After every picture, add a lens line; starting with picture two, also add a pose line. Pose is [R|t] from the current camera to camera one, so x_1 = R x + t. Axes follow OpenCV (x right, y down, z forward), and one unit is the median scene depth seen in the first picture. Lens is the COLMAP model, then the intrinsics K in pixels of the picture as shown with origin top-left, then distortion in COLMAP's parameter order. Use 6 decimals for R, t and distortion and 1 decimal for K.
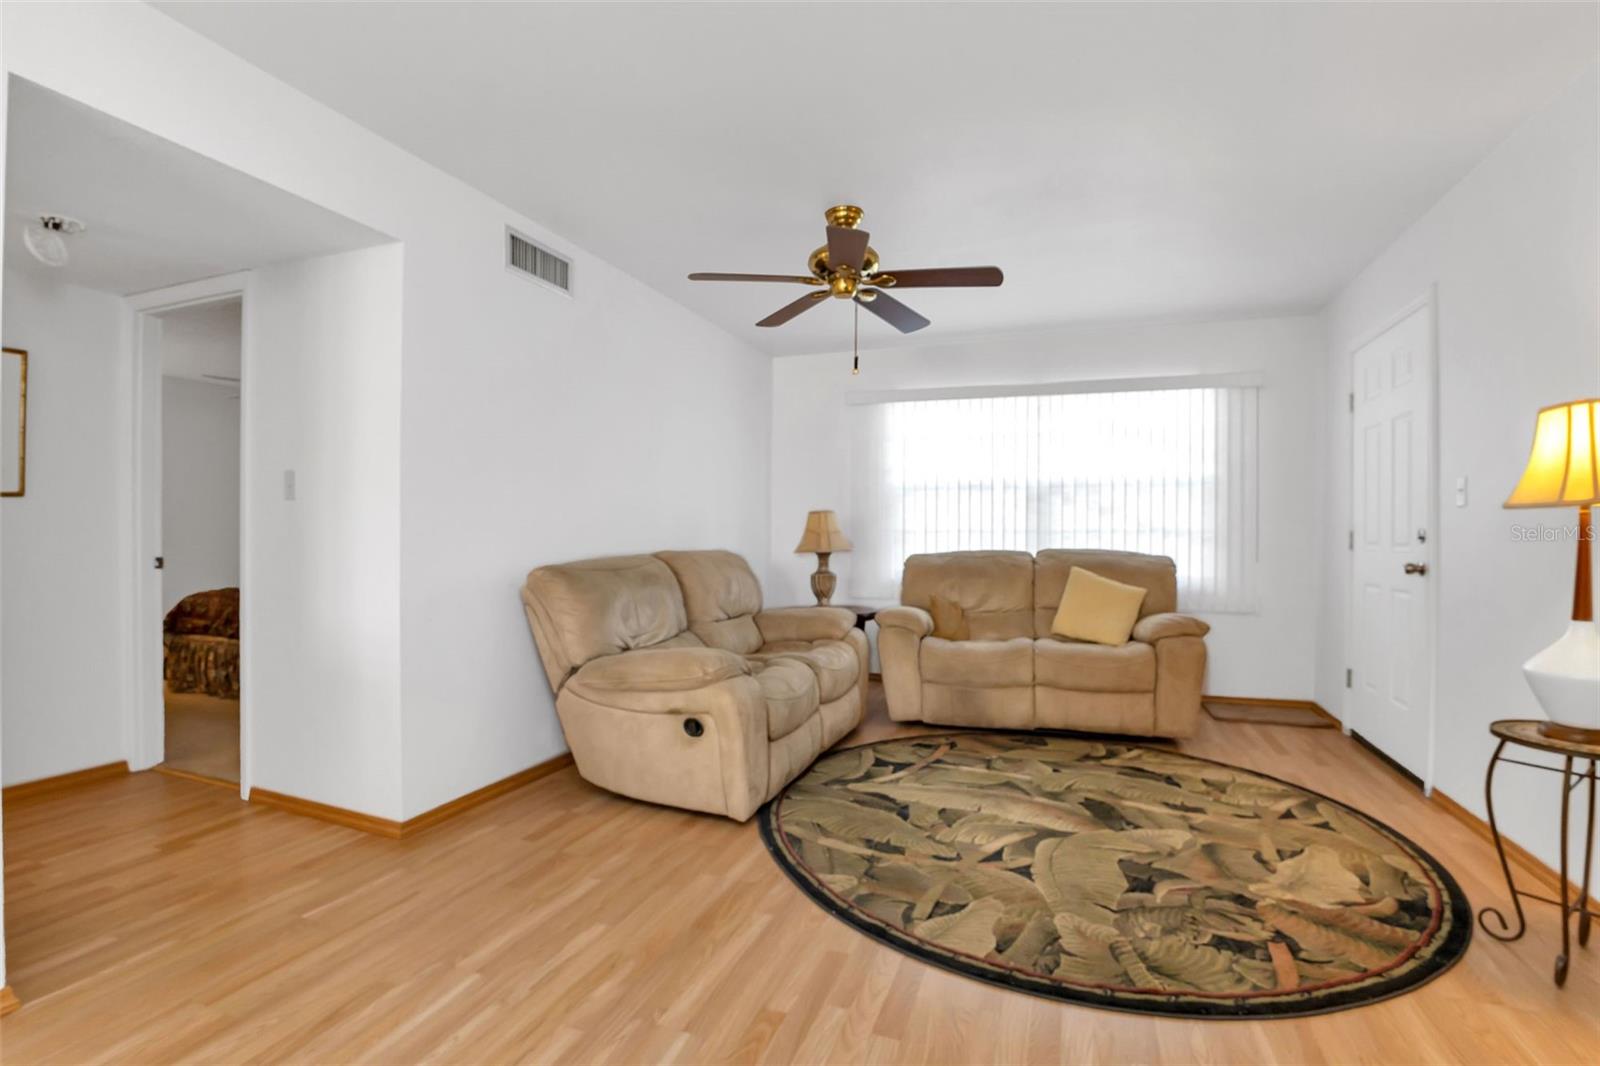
lens RADIAL K [[737.1, 0, 796.5], [0, 737.1, 528.0], [0, 0, 1]] dist [-0.024729, 0.000560]
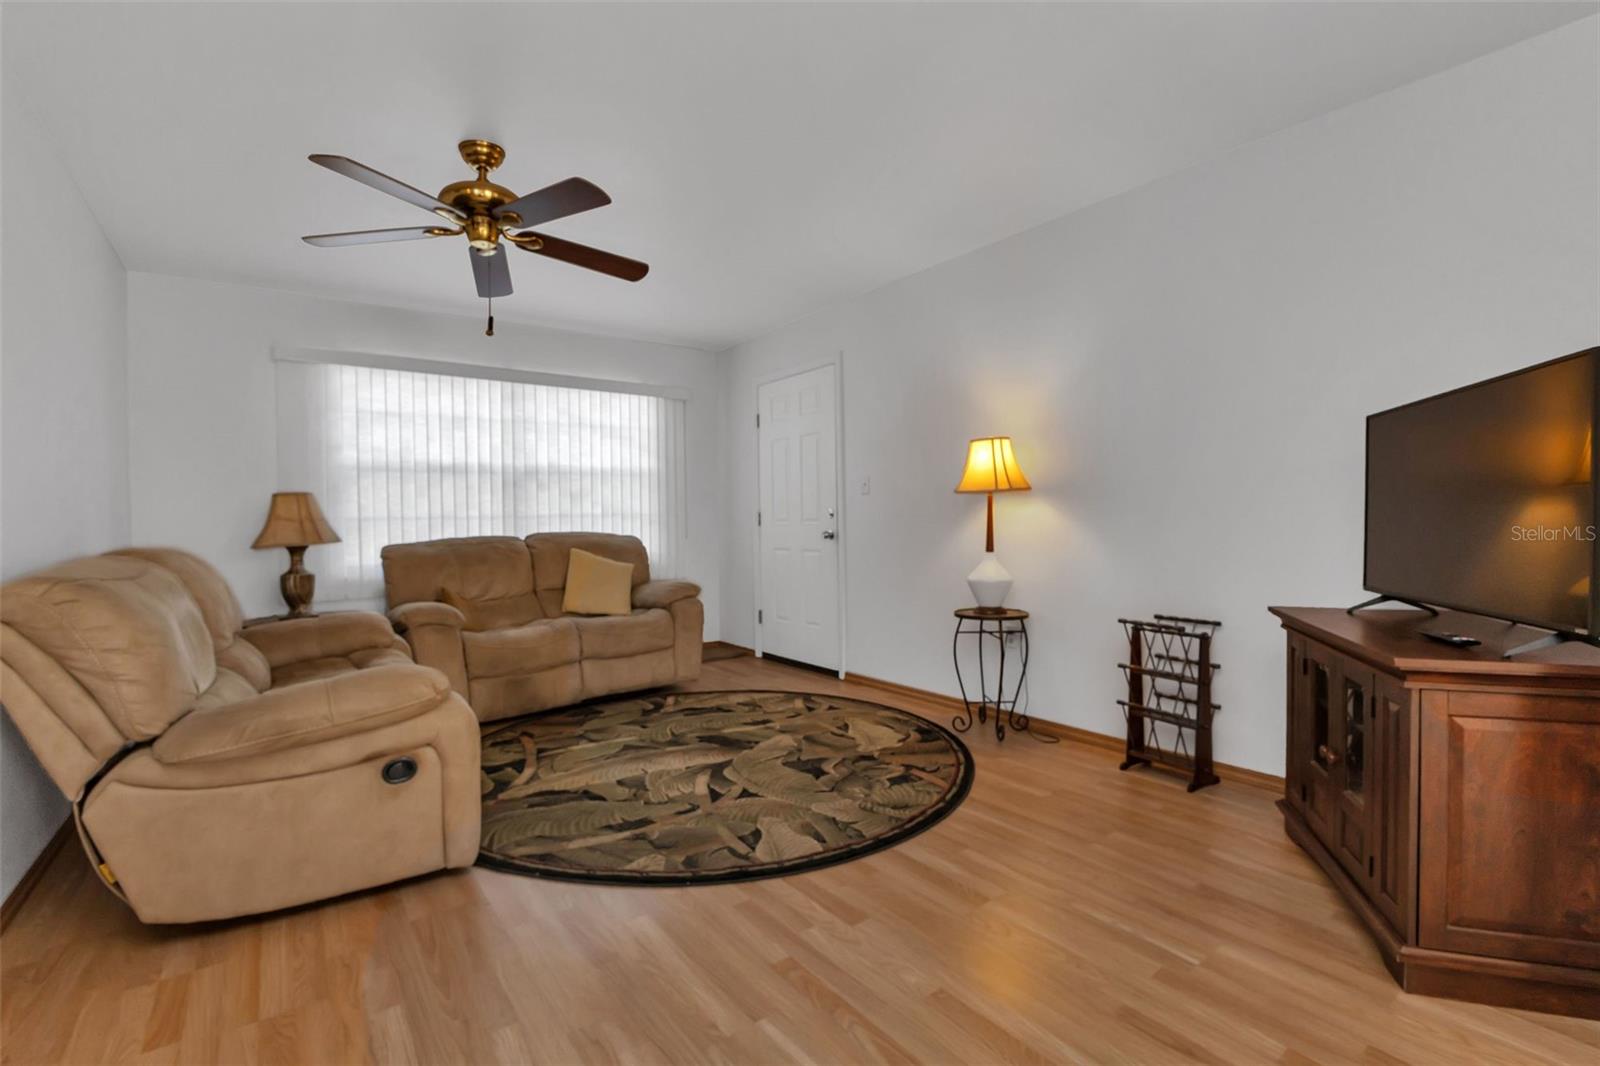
lens RADIAL K [[714.0, 0, 802.7], [0, 714.0, 528.0], [0, 0, 1]] dist [-0.027417, 0.001161]
pose [[0.536213, -0.022222, 0.843790, -0.452722], [0.014394, 0.999749, 0.017182, 0.014259], [-0.843960, 0.002932, 0.536398, 0.228529]]
